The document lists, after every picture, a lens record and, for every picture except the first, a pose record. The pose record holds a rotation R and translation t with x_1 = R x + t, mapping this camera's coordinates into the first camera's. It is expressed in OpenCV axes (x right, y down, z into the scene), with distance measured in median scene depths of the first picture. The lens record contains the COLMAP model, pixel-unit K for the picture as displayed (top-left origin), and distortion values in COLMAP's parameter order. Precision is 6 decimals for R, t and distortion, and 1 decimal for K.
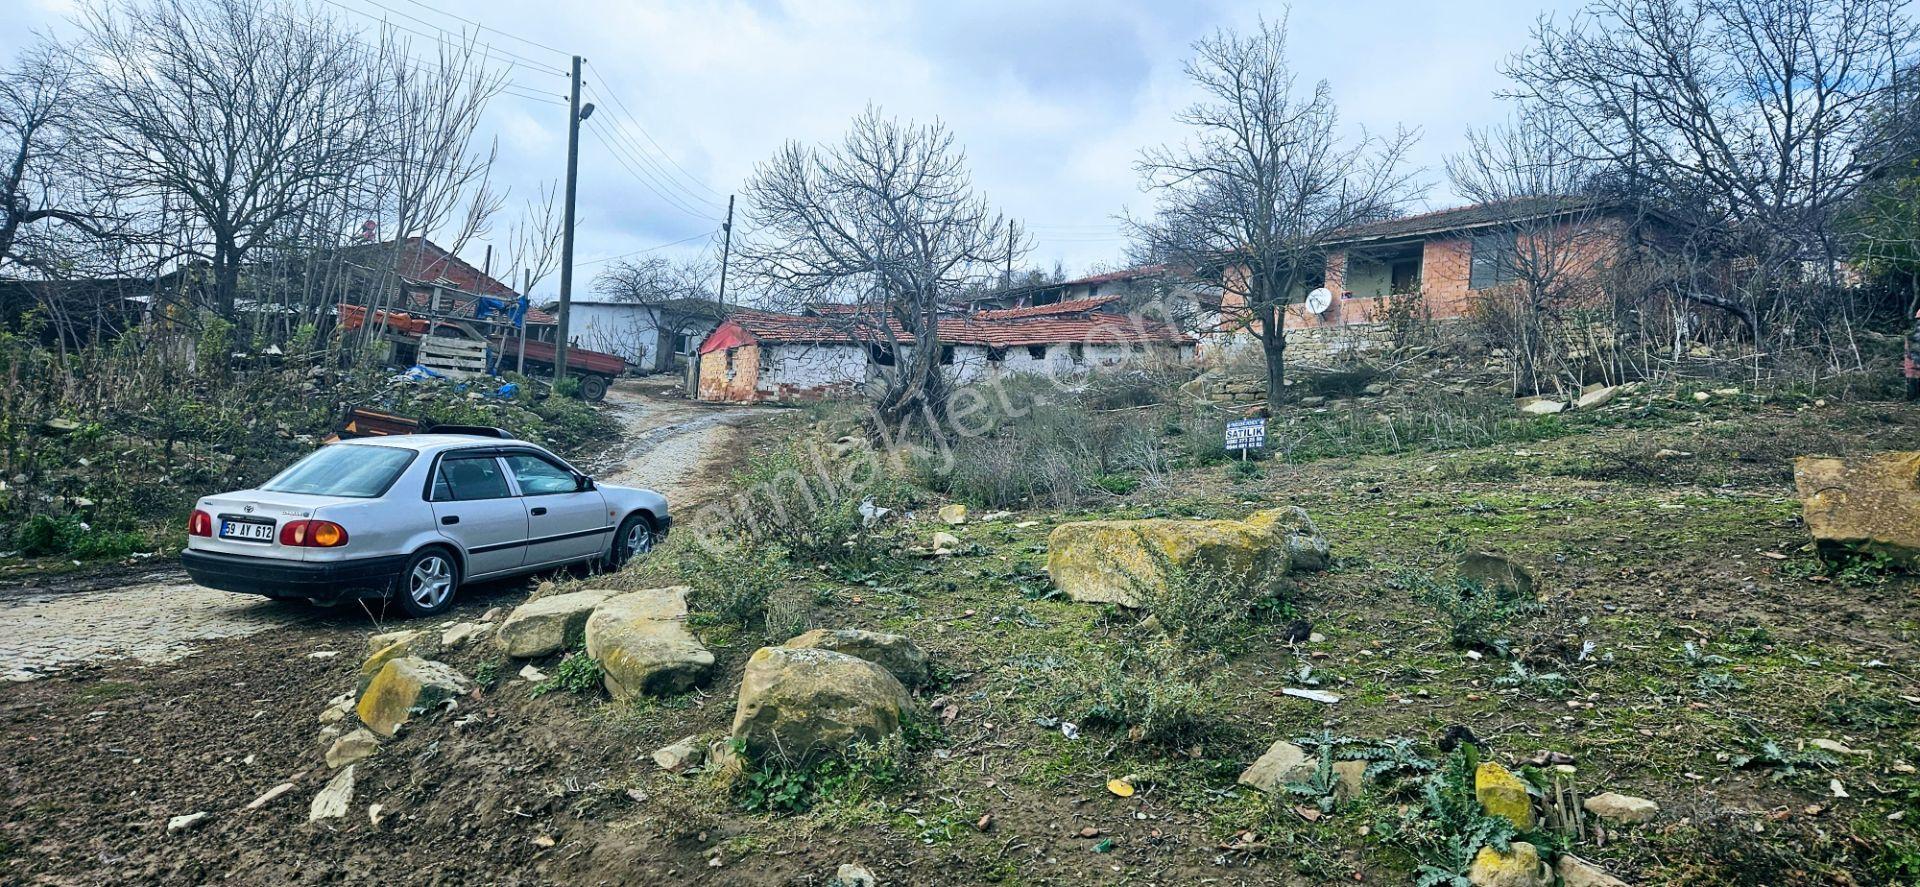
lens RADIAL K [[1275.3, 0, 958.1], [0, 1275.3, 409.1], [0, 0, 1]] dist [0.089871, -0.080154]
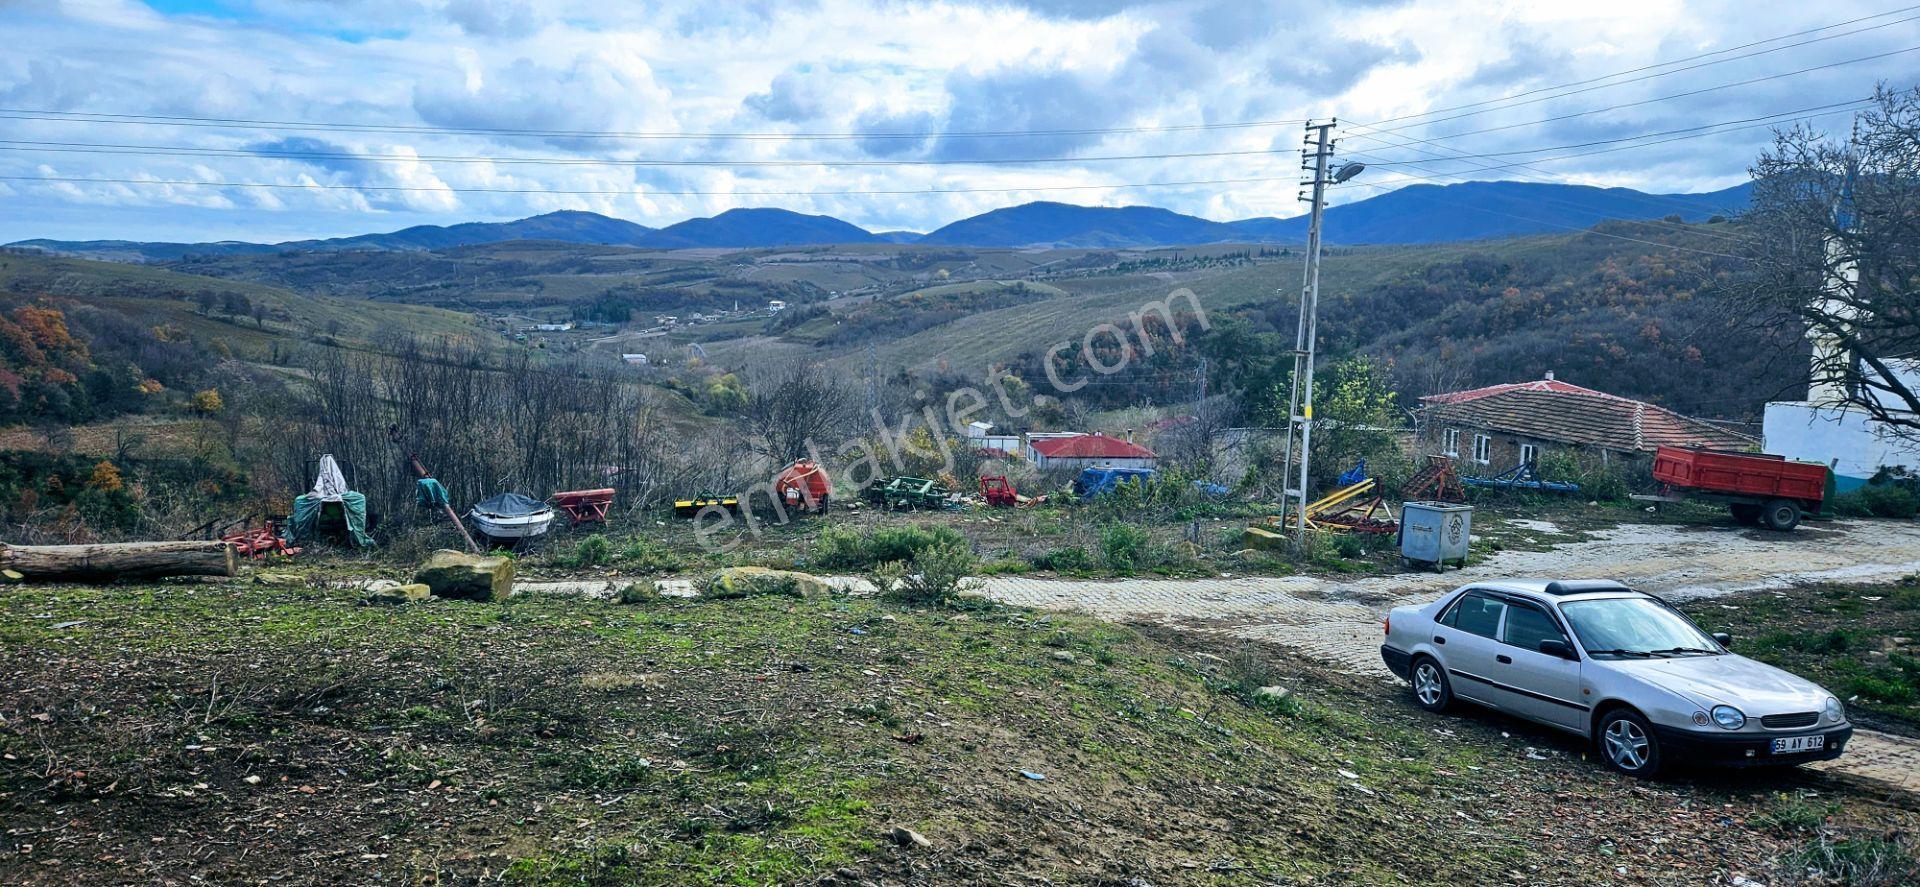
lens RADIAL K [[1275.3, 0, 955.5], [0, 1275.3, 439.7], [0, 0, 1]] dist [0.089871, -0.080154]
pose [[-0.764837, -0.016272, -0.644018, 0.665254], [-0.034468, 0.999283, 0.015686, -0.096031], [0.643301, 0.034195, -0.764849, 1.414533]]
